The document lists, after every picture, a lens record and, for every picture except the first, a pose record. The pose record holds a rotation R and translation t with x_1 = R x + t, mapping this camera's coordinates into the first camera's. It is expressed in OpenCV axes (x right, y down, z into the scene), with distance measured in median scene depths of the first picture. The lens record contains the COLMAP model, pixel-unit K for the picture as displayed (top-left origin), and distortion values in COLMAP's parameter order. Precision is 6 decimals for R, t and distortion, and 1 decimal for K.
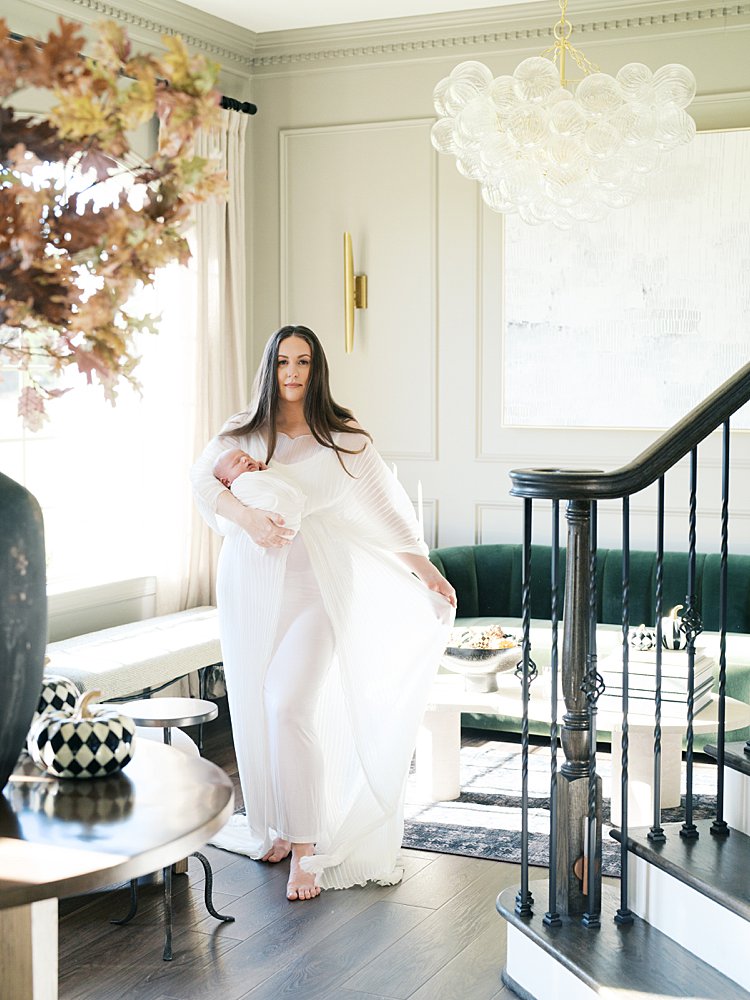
lens RADIAL K [[1529.1, 0, 376.0], [0, 1529.1, 494.0], [0, 0, 1]] dist [0.002991, 0.000000]
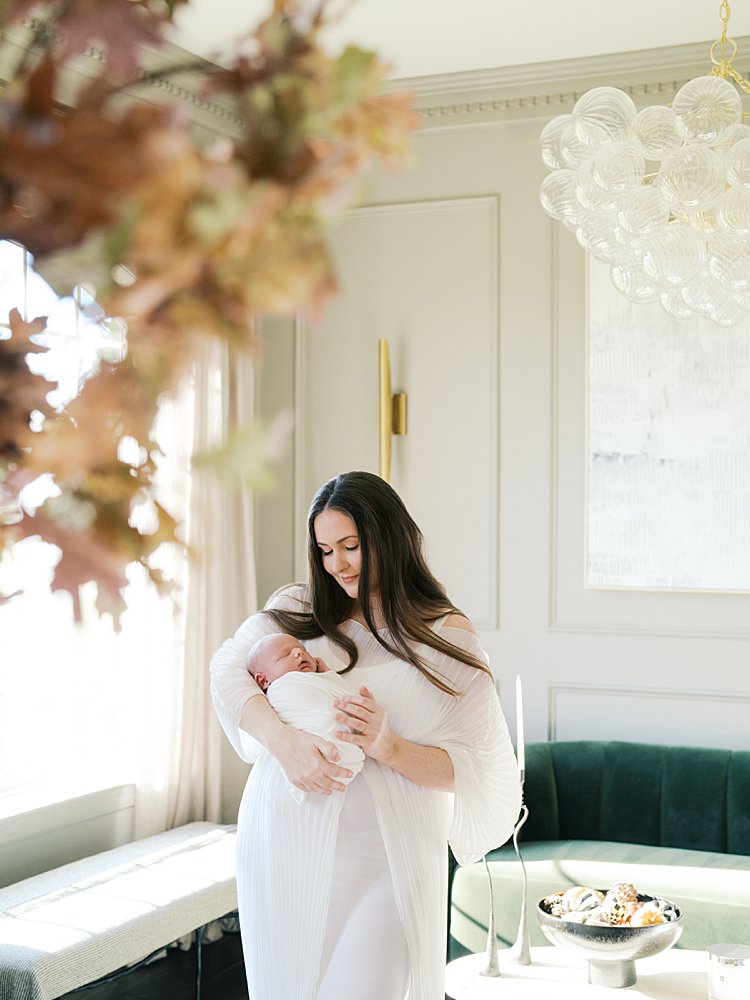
lens RADIAL K [[1529.1, 0, 372.3], [0, 1529.1, 503.7], [0, 0, 1]] dist [0.002991, 0.000000]
pose [[0.999665, 0.006793, 0.024977, -0.047372], [-0.004838, 0.996978, -0.077530, -0.026956], [-0.025428, 0.077384, 0.996677, 0.237705]]
